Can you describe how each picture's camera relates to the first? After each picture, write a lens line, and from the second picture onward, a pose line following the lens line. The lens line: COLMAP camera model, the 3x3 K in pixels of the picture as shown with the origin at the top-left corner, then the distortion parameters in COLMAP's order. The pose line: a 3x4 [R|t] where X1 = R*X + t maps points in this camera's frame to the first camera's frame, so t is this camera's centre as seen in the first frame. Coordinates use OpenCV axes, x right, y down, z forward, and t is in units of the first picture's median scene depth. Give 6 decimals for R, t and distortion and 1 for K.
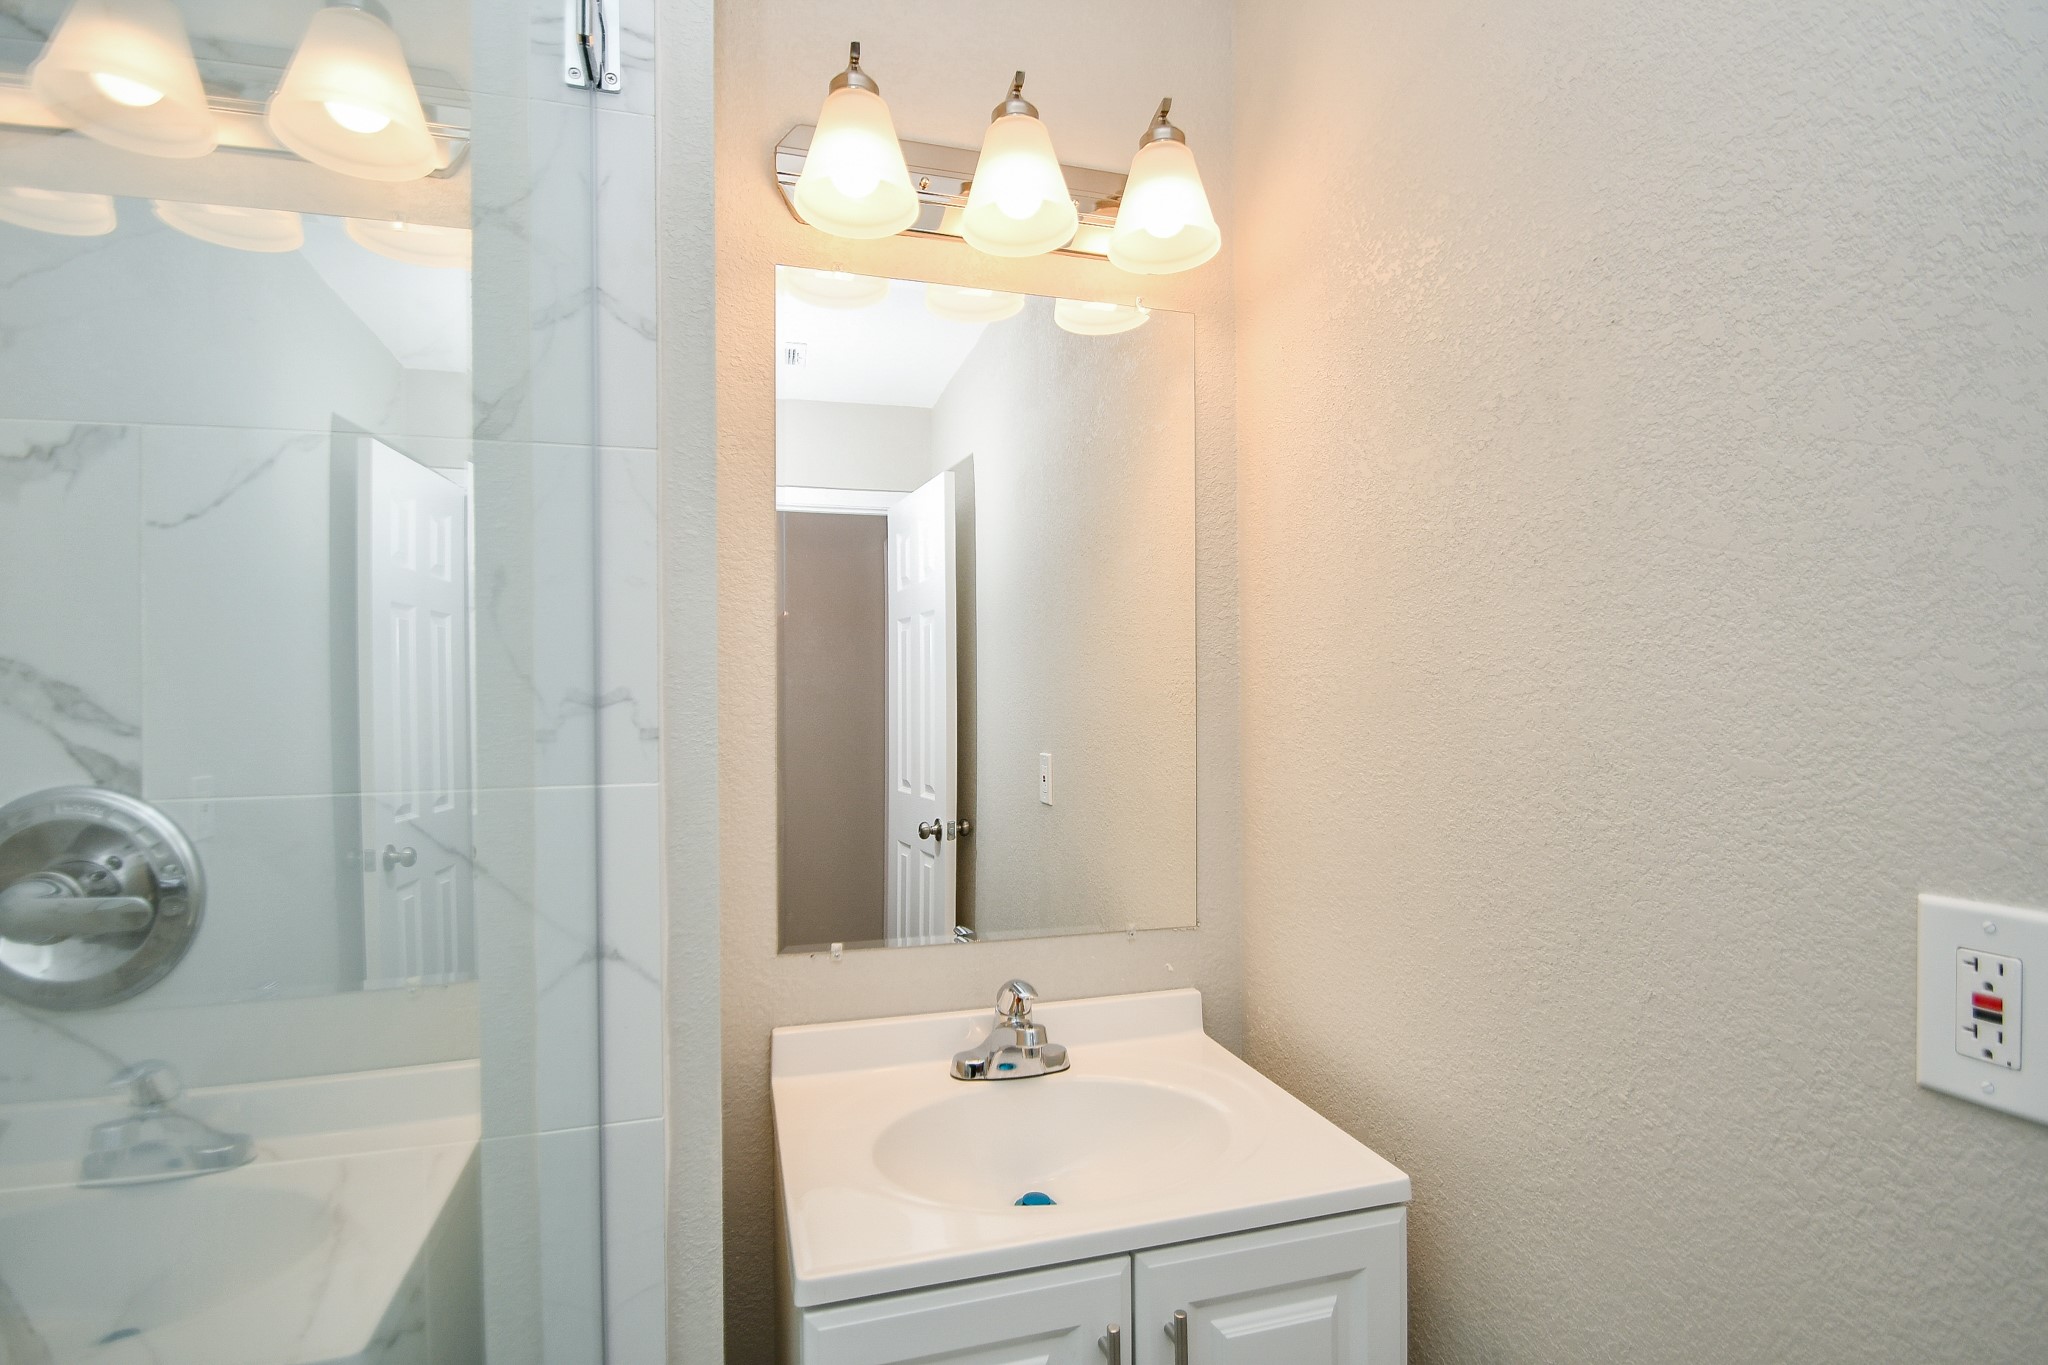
lens RADIAL K [[945.7, 0, 957.9], [0, 945.7, 683.9], [0, 0, 1]] dist [-0.004814, -0.001251]
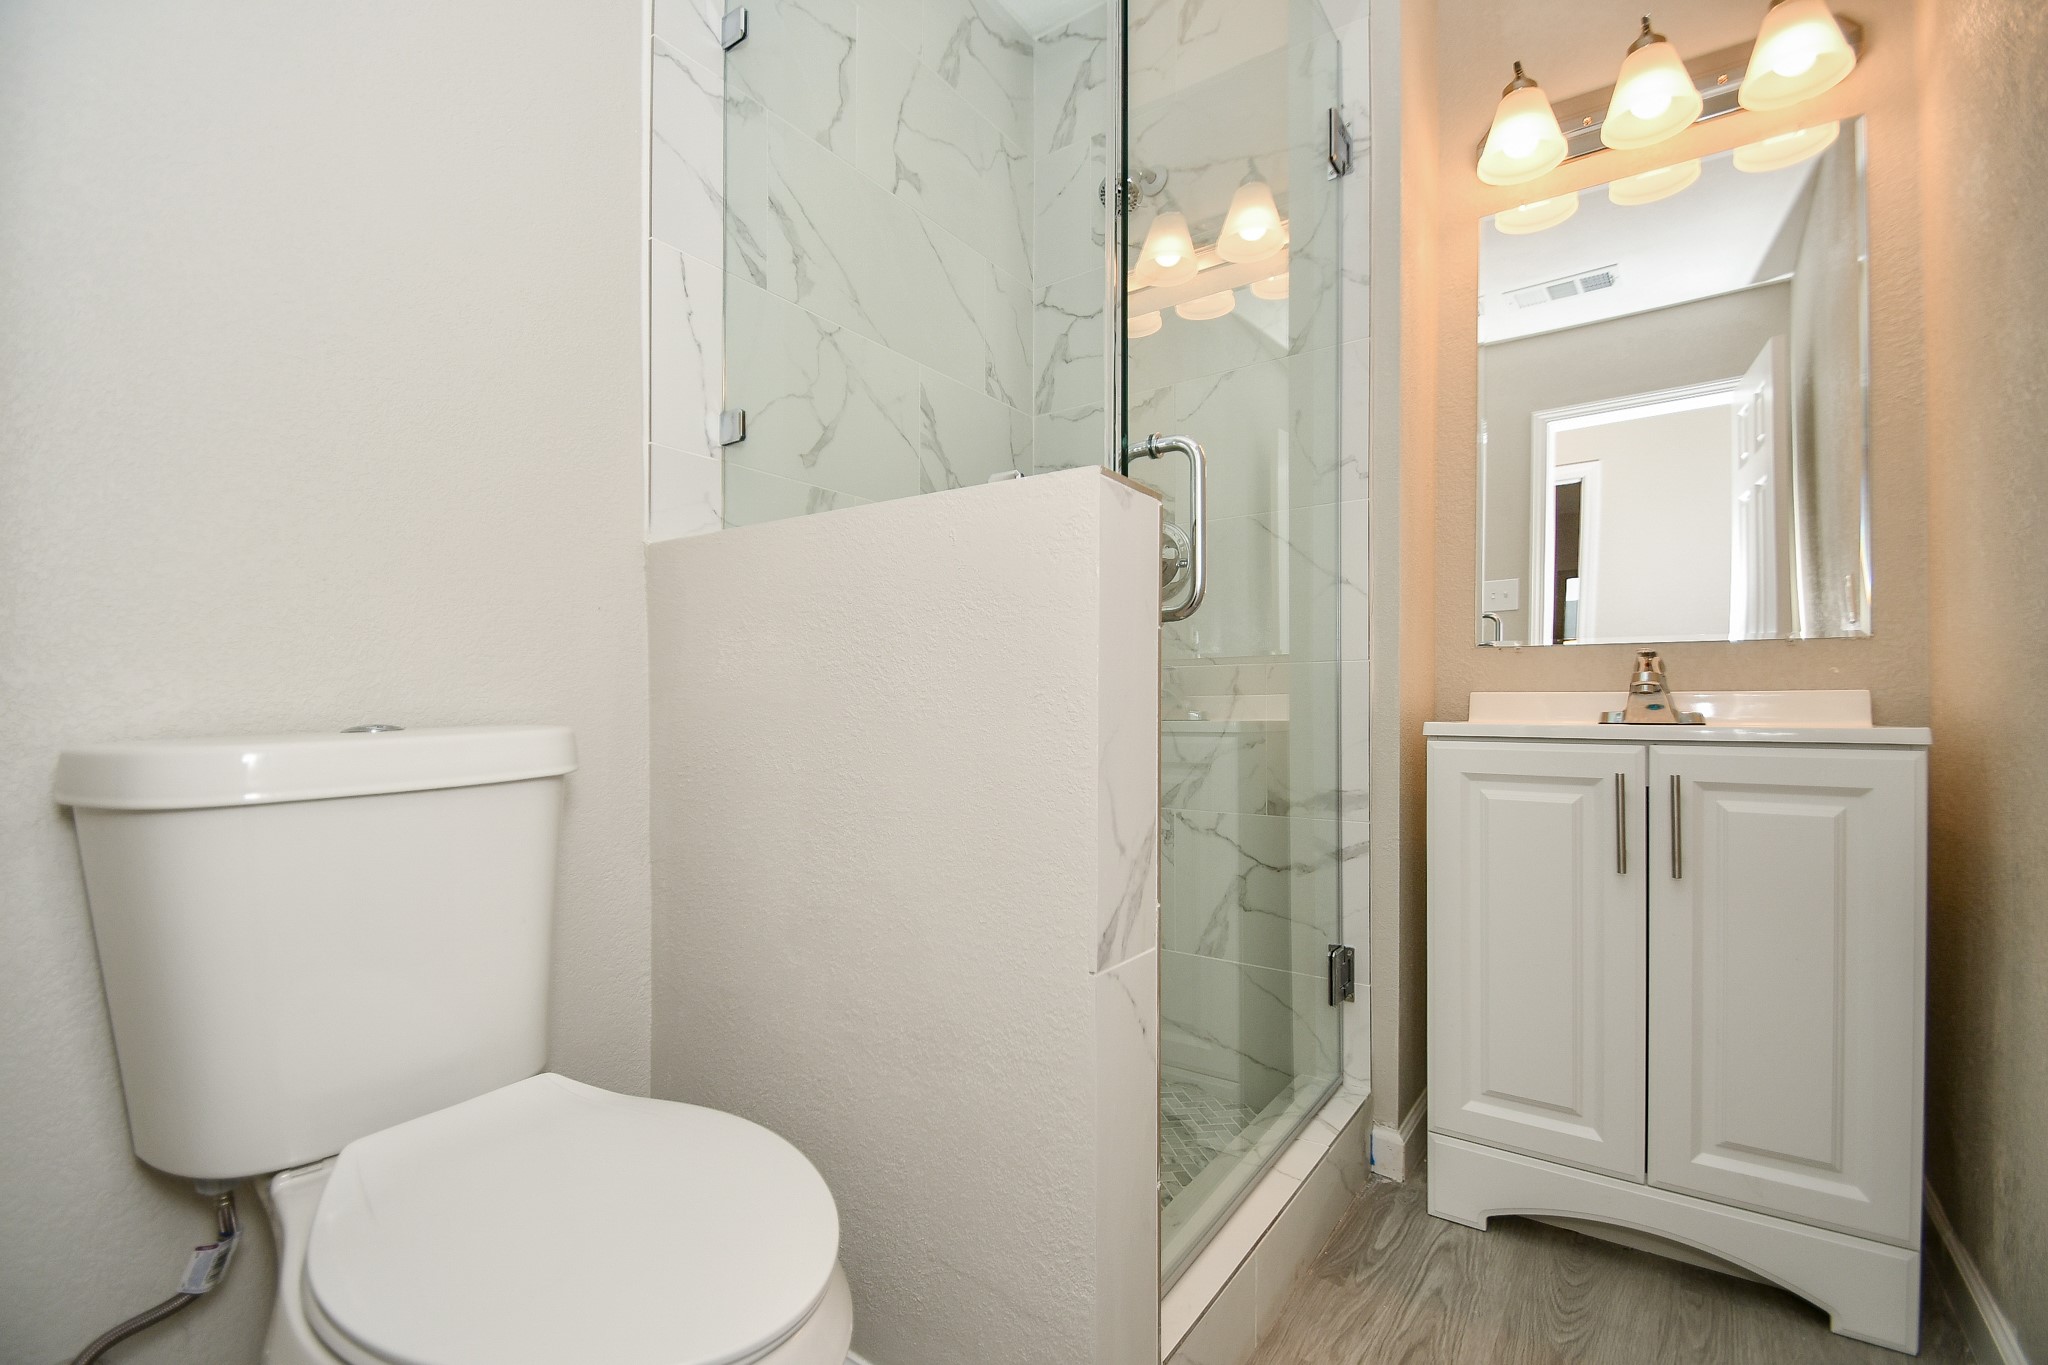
lens RADIAL K [[902.4, 0, 994.3], [0, 902.4, 699.8], [0, 0, 1]] dist [0.019617, -0.016563]
pose [[0.618450, 0.003472, -0.785816, 0.716711], [-0.006664, 0.999977, -0.000826, 0.535993], [0.785796, 0.005747, 0.618460, -0.839782]]
